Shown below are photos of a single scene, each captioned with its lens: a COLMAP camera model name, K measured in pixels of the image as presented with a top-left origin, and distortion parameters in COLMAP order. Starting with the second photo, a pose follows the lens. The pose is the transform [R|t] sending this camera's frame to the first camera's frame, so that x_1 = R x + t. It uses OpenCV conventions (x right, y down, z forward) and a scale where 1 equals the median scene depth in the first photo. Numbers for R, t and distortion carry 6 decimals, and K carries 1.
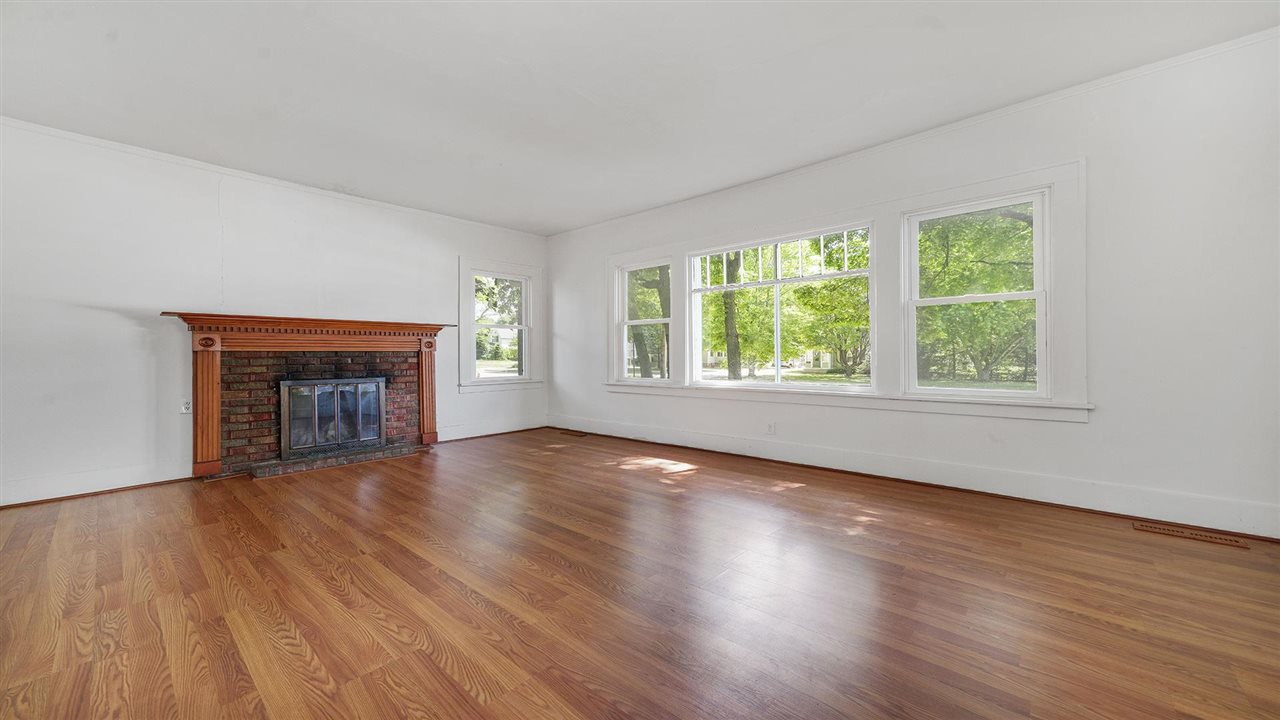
lens RADIAL K [[468.1, 0, 649.8], [0, 468.1, 346.4], [0, 0, 1]] dist [0.003524, 0.000305]
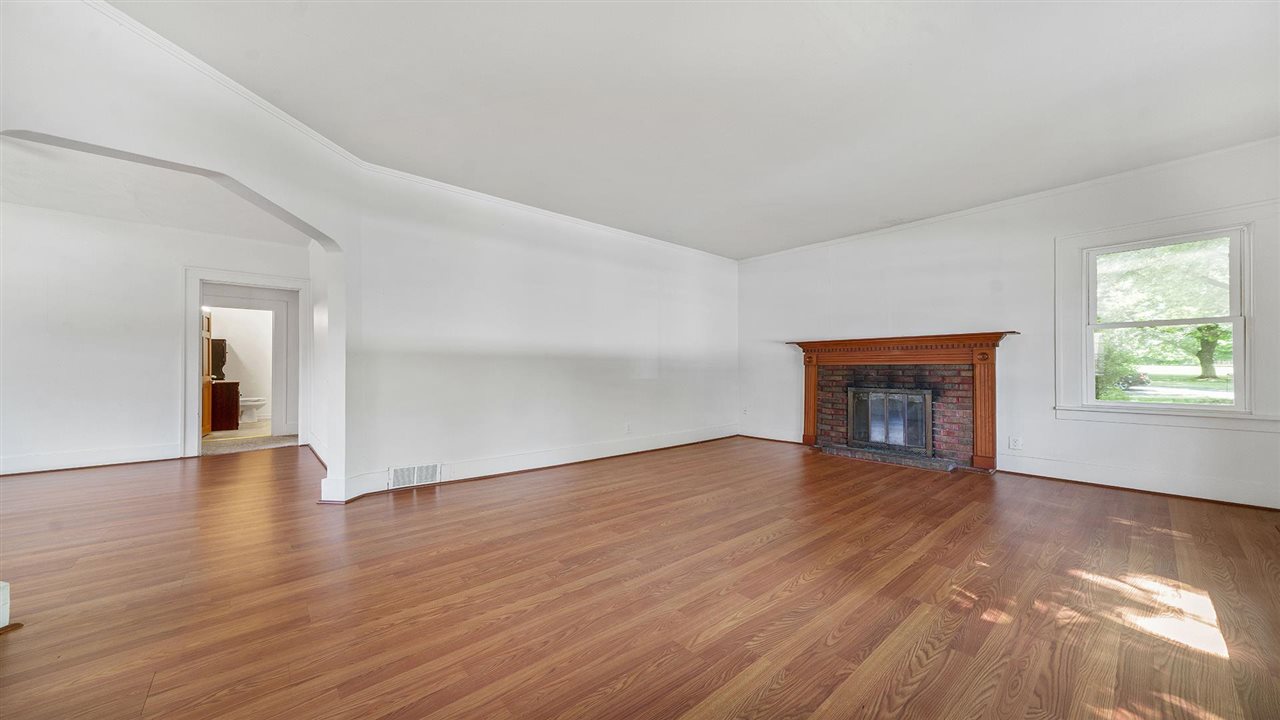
lens RADIAL K [[444.8, 0, 647.0], [0, 444.8, 368.1], [0, 0, 1]] dist [0.001413, 0.000211]
pose [[-0.127931, 0.001872, -0.991781, 0.540347], [0.014790, 0.999891, -0.000021, 0.010826], [0.991673, -0.014671, -0.127945, 0.586871]]
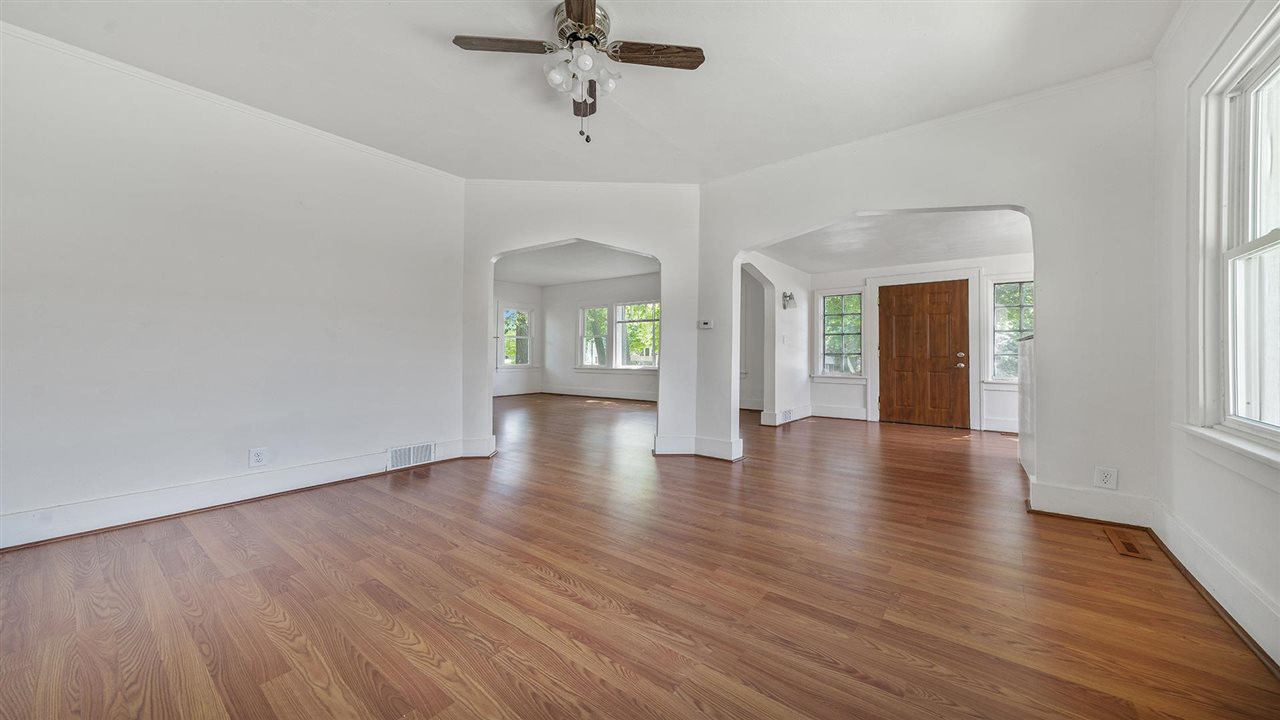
lens RADIAL K [[444.8, 0, 657.0], [0, 444.8, 342.9], [0, 0, 1]] dist [0.001413, 0.000211]
pose [[0.995479, 0.007698, 0.094670, 0.097952], [-0.006591, 0.999906, -0.012000, -0.003483], [-0.094754, 0.011322, 0.995436, -1.162706]]
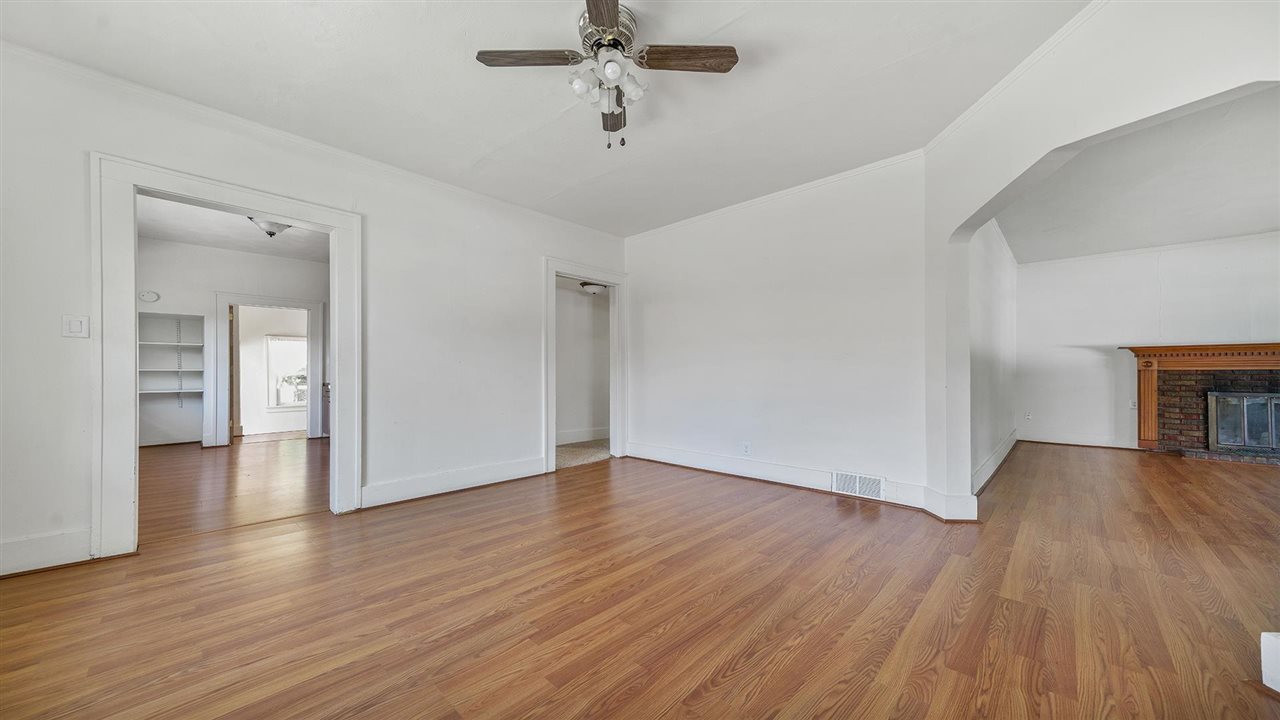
lens RADIAL K [[444.8, 0, 631.1], [0, 444.8, 376.1], [0, 0, 1]] dist [0.001413, 0.000211]
pose [[-0.036760, 0.008039, -0.999292, 0.549020], [0.010850, 0.999912, 0.007645, 0.000547], [0.999265, -0.010561, -0.036844, -0.603396]]
